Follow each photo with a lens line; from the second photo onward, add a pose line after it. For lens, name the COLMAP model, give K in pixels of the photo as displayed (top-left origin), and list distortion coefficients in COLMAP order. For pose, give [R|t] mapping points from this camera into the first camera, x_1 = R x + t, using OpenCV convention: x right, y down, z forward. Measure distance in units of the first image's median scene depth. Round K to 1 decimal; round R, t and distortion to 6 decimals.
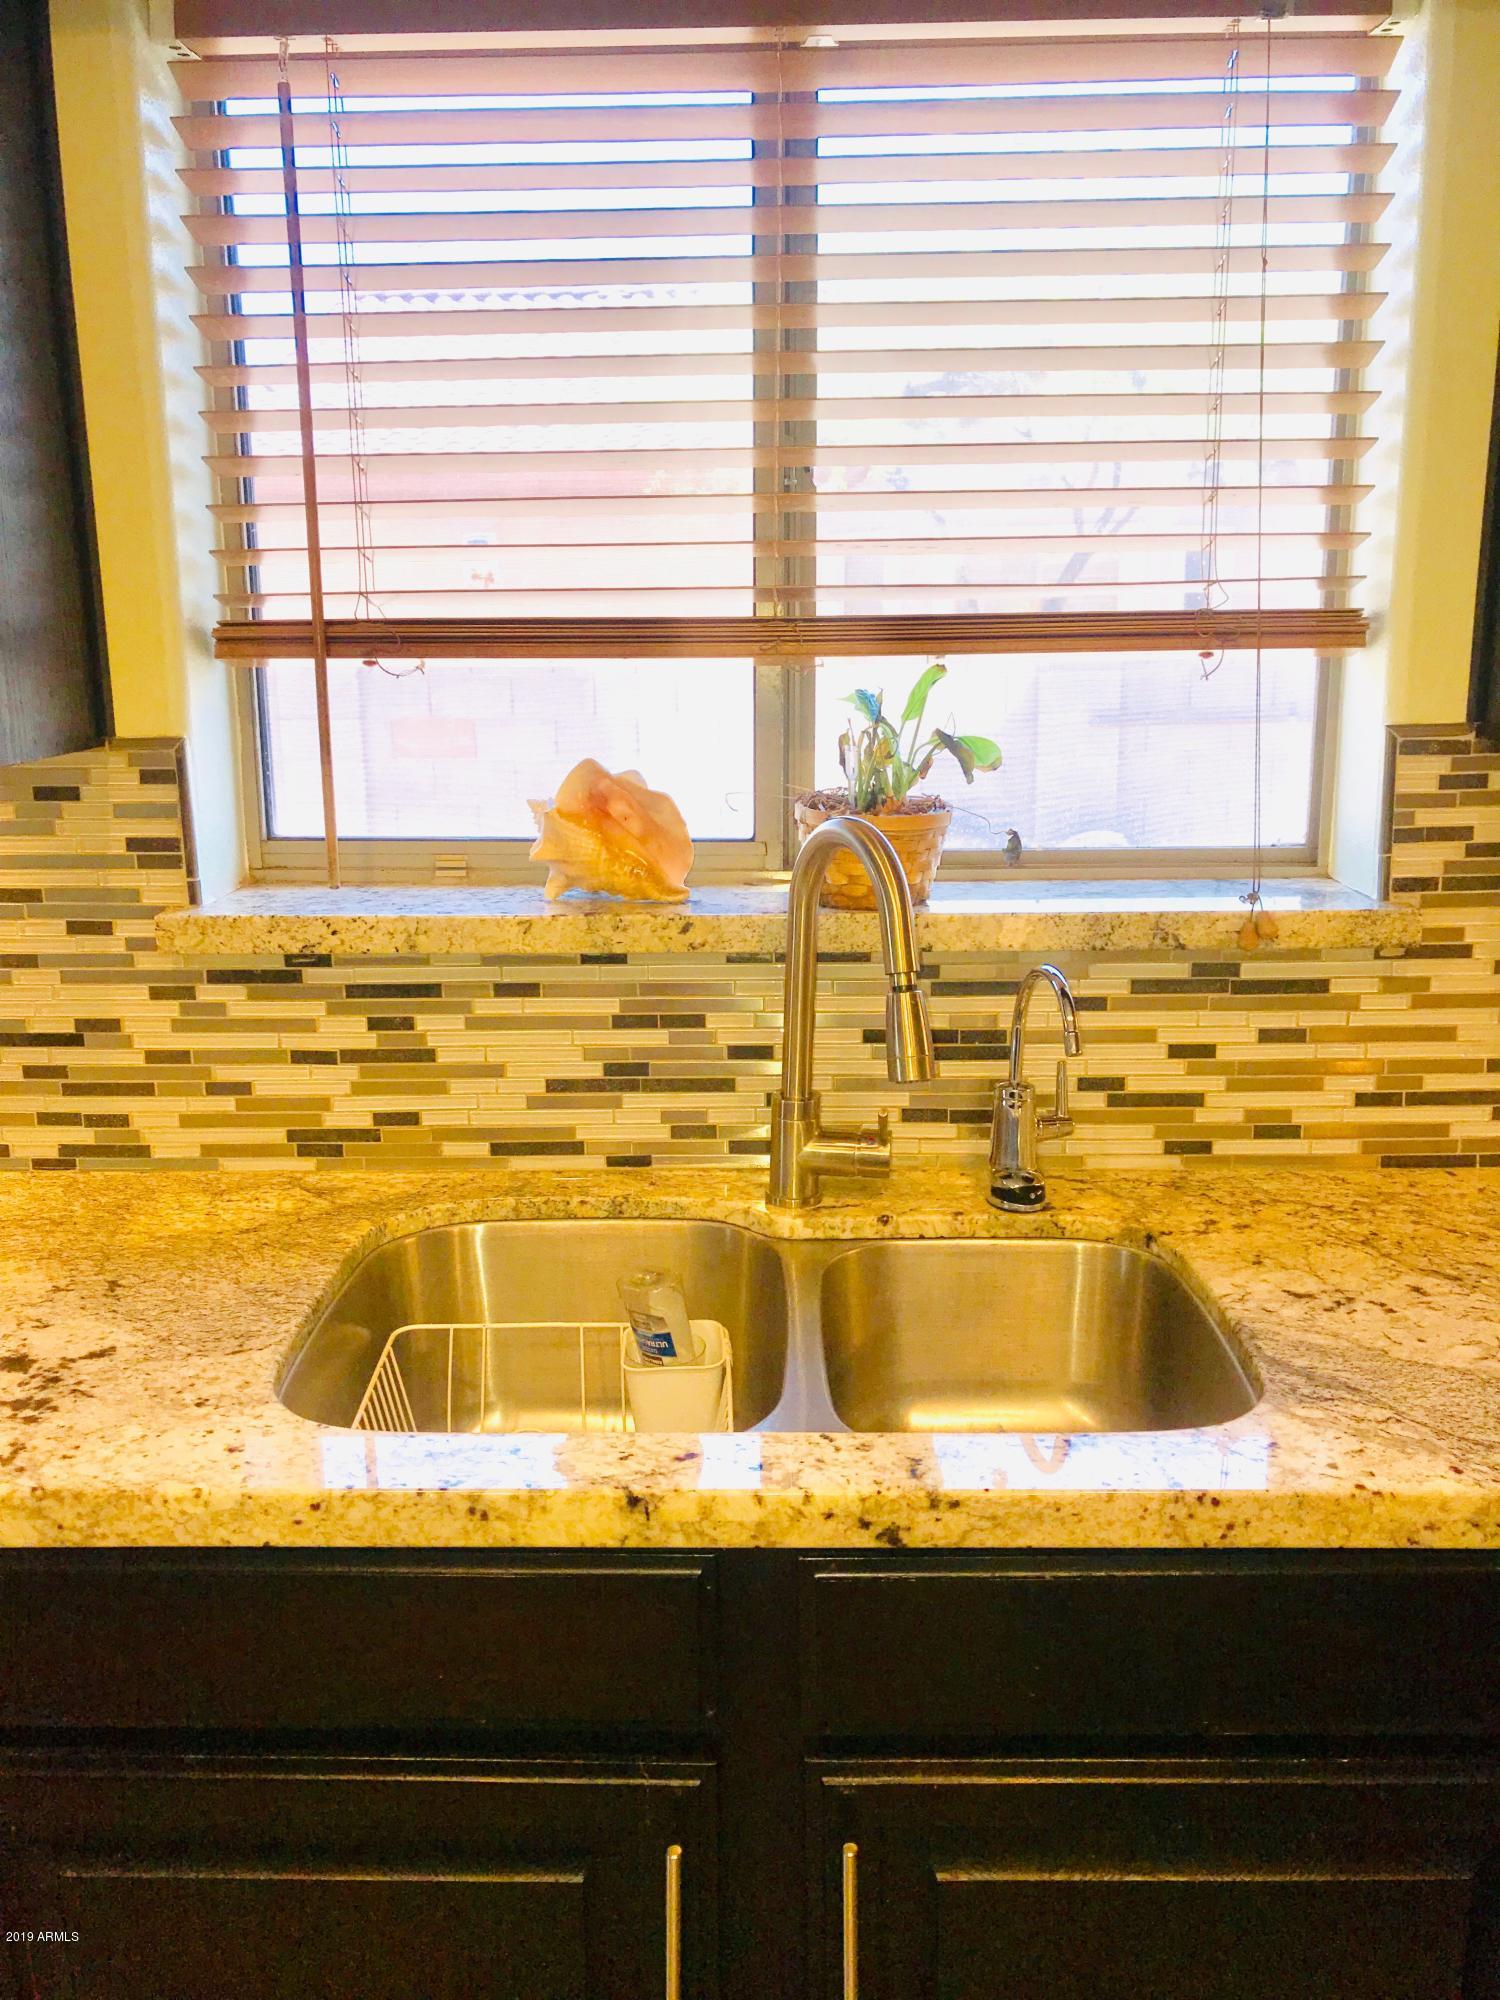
lens RADIAL K [[1634.7, 0, 768.9], [0, 1634.7, 993.5], [0, 0, 1]] dist [0.013364, -0.009807]
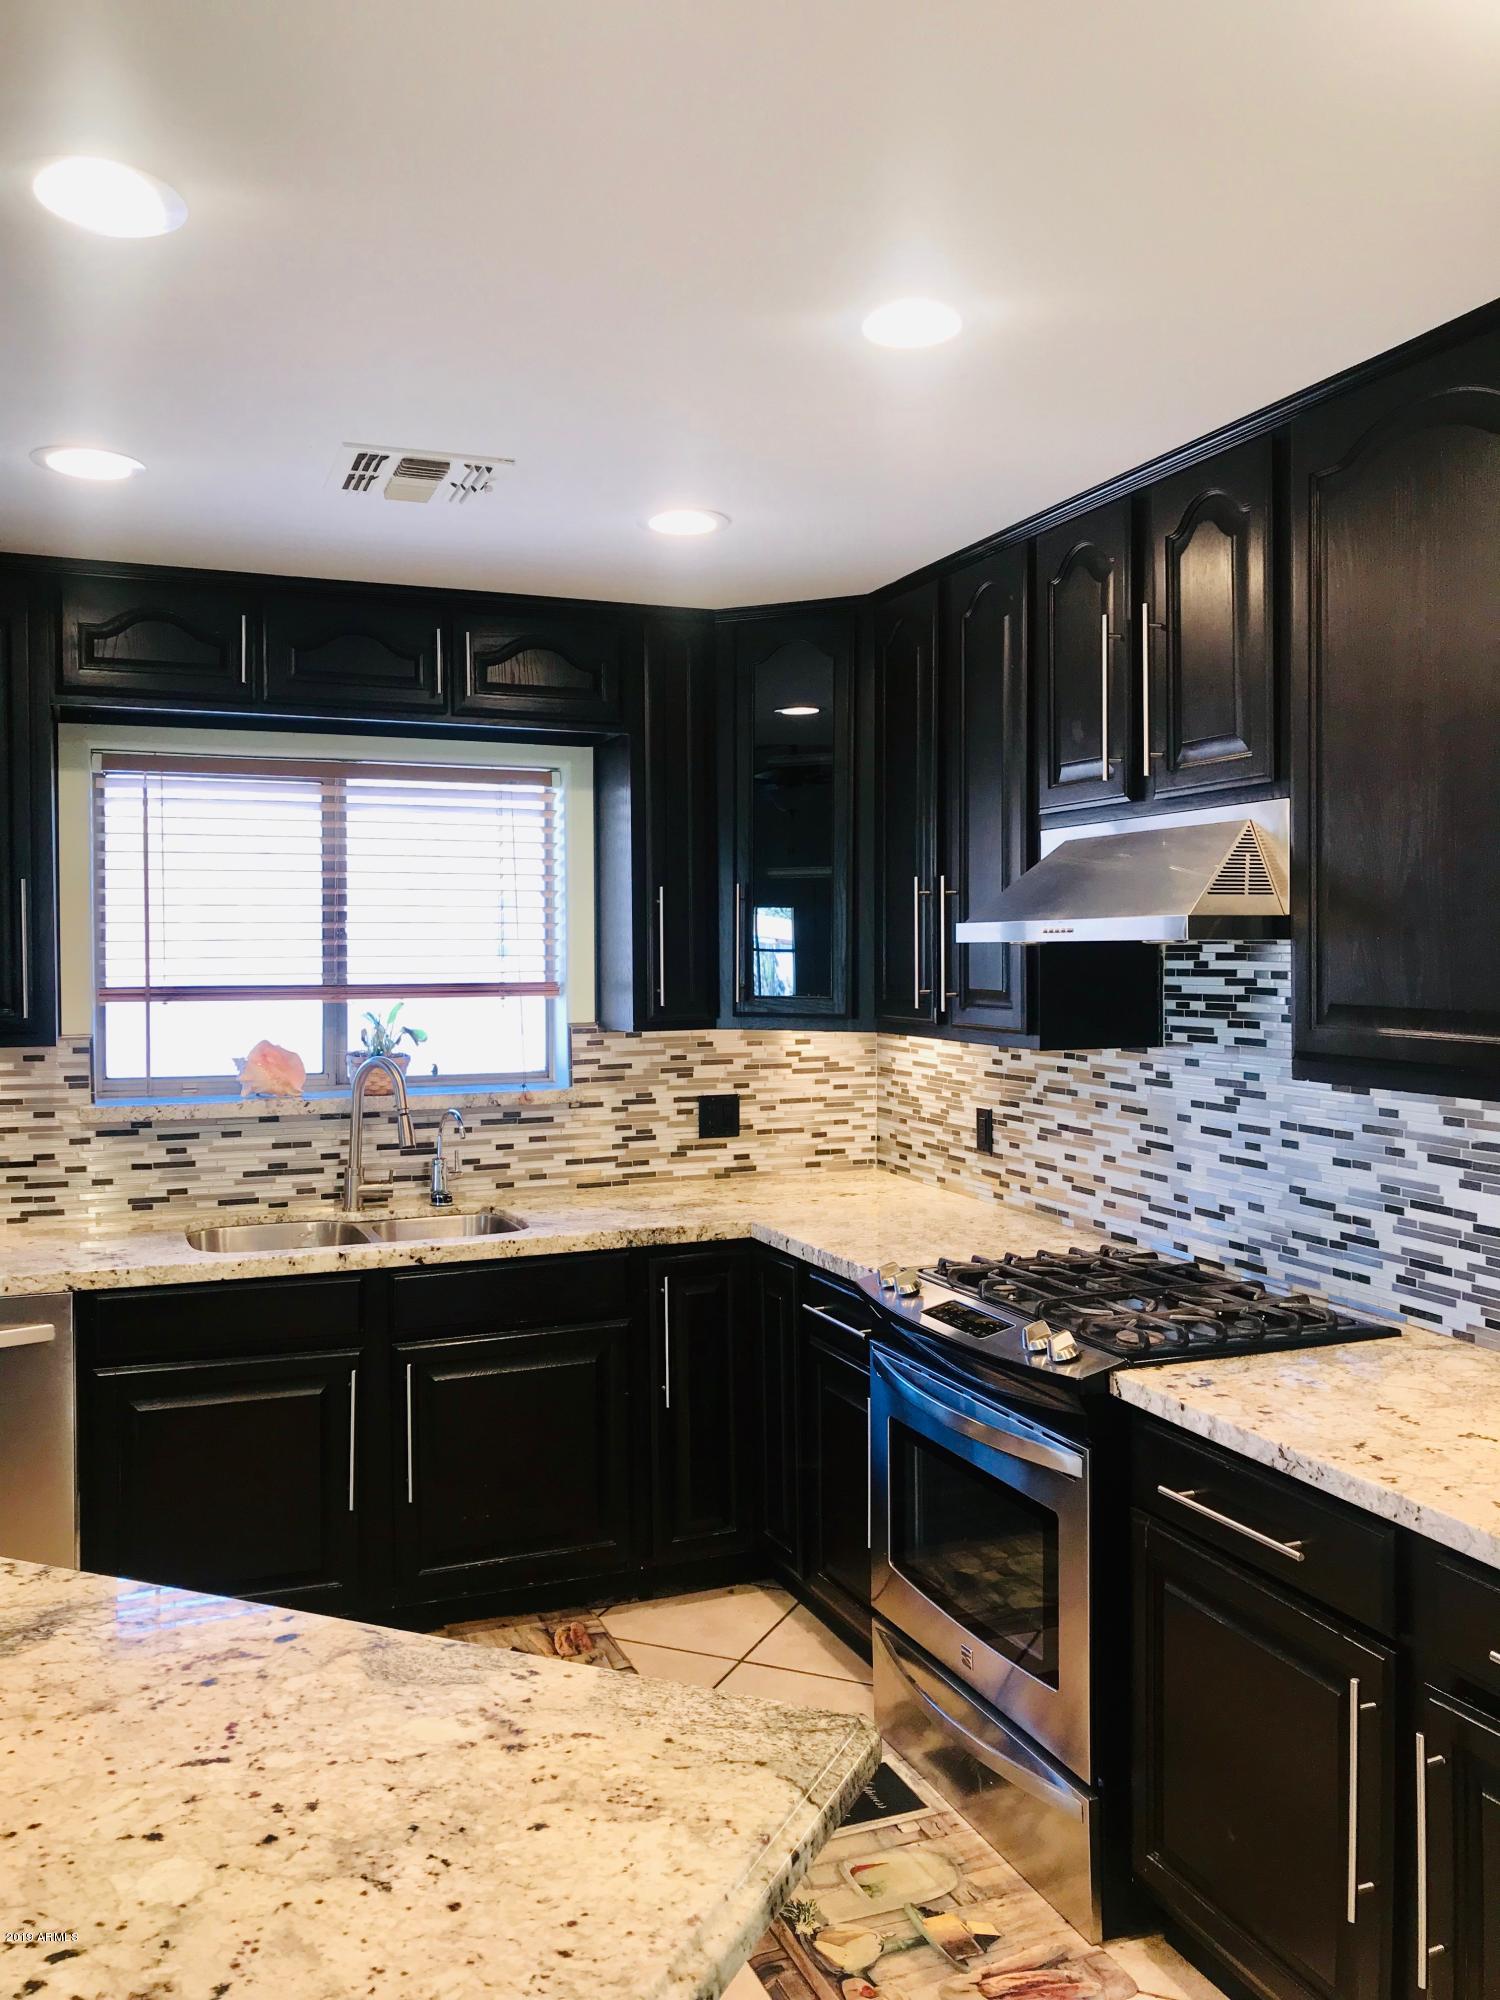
lens RADIAL K [[1634.8, 0, 742.1], [0, 1634.8, 990.4], [0, 0, 1]] dist [0.015426, -0.028786]
pose [[0.925625, -0.005091, 0.378409, -0.374042], [0.077659, 0.981186, -0.176760, 0.278526], [-0.370389, 0.193000, 0.908605, -1.547158]]
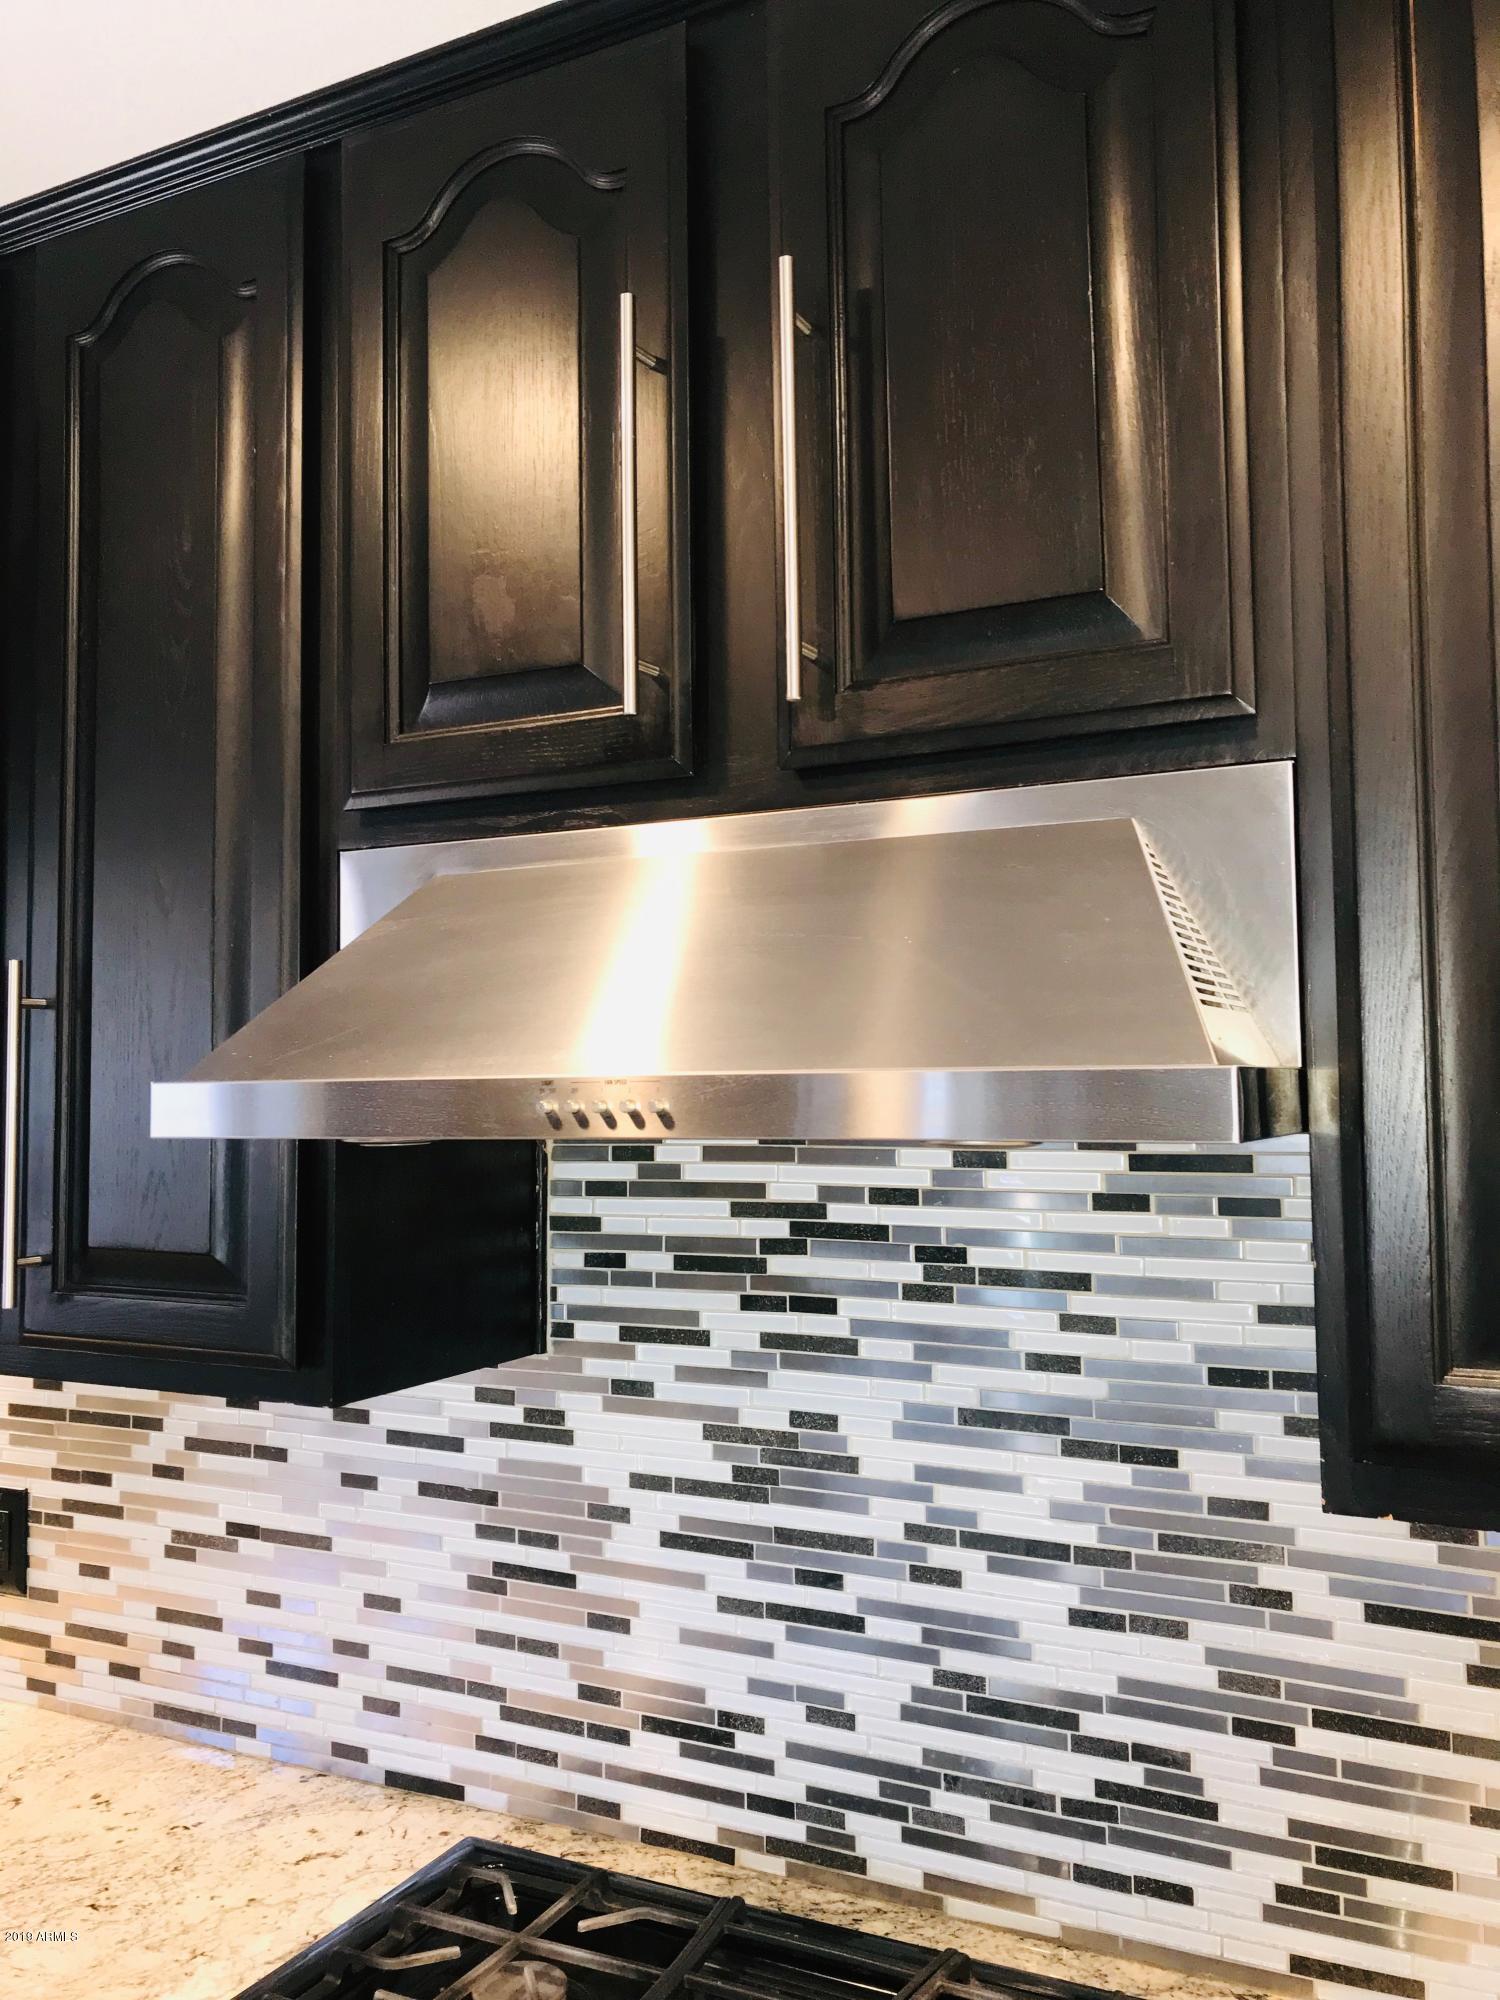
lens RADIAL K [[1634.7, 0, 769.1], [0, 1634.7, 965.8], [0, 0, 1]] dist [0.013364, -0.009807]
pose [[0.426529, 0.064400, 0.902178, 0.091941], [0.200196, 0.966000, -0.163604, -0.011396], [-0.882040, 0.250394, 0.399134, -0.393303]]
